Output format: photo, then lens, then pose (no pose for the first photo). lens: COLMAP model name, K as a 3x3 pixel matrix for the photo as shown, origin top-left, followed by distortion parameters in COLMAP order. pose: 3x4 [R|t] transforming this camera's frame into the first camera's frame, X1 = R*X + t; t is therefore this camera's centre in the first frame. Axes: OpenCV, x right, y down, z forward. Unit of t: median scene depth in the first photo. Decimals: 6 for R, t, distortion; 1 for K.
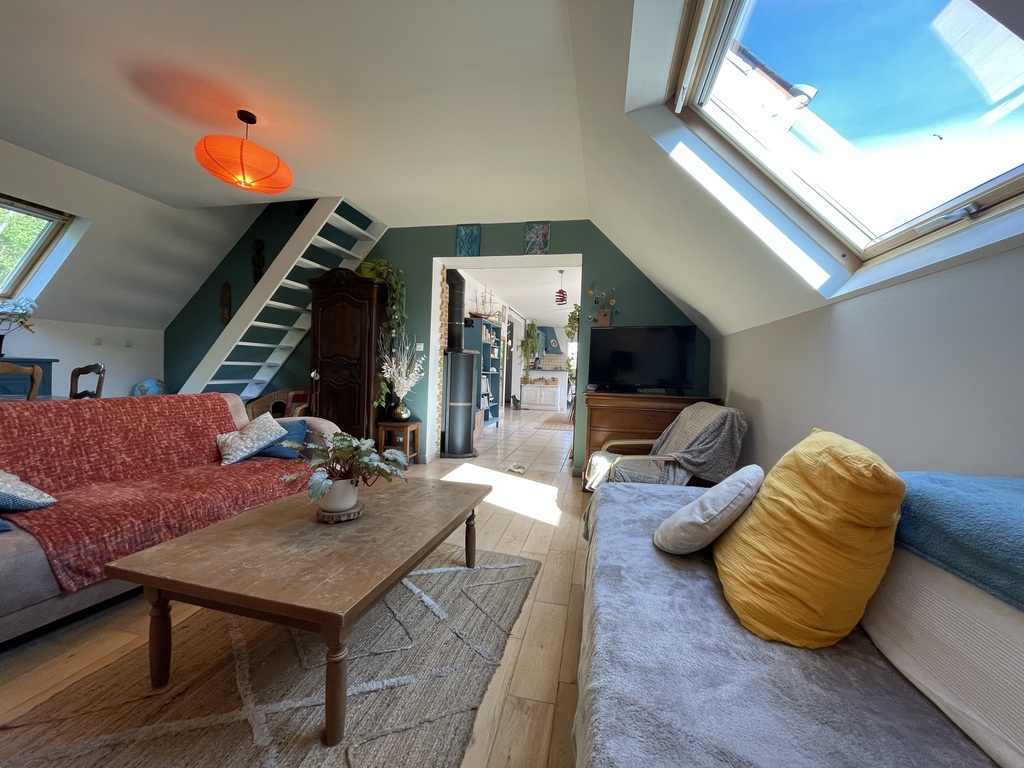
lens RADIAL K [[412.2, 0, 509.6], [0, 412.2, 383.5], [0, 0, 1]] dist [0.000034, 0.000001]
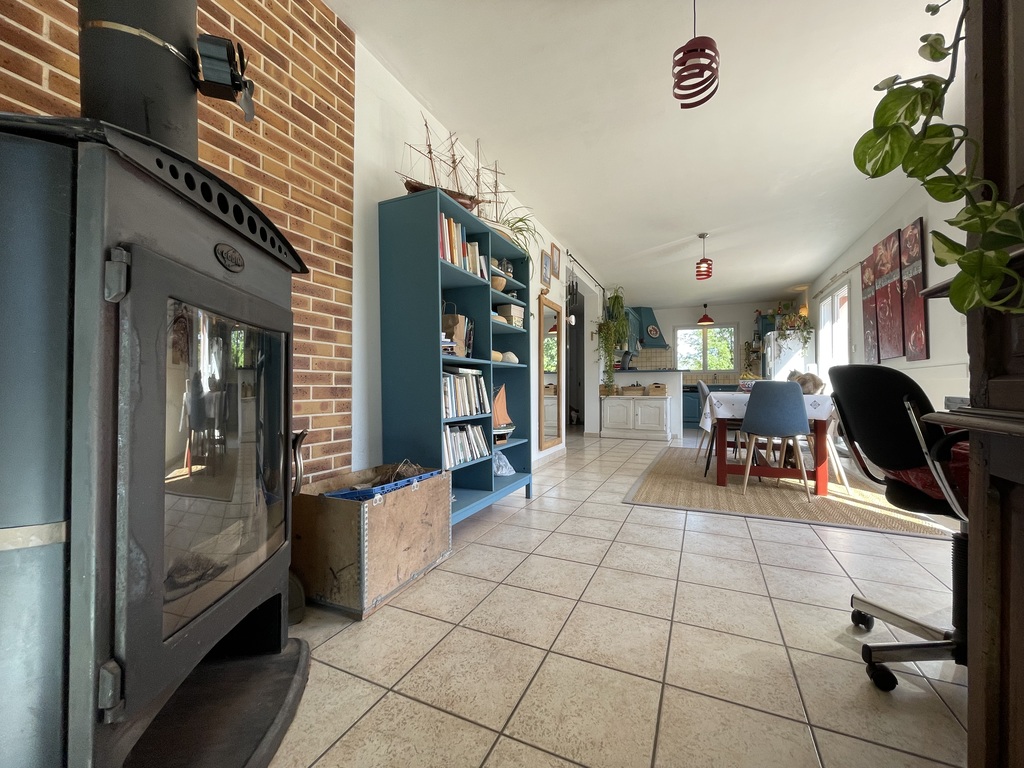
lens RADIAL K [[412.2, 0, 514.3], [0, 412.2, 383.3], [0, 0, 1]] dist [0.000034, 0.000001]
pose [[0.977253, -0.036592, -0.208896, 0.031515], [0.028078, 0.998655, -0.043579, 0.005933], [0.210209, 0.036722, 0.976966, 0.389969]]
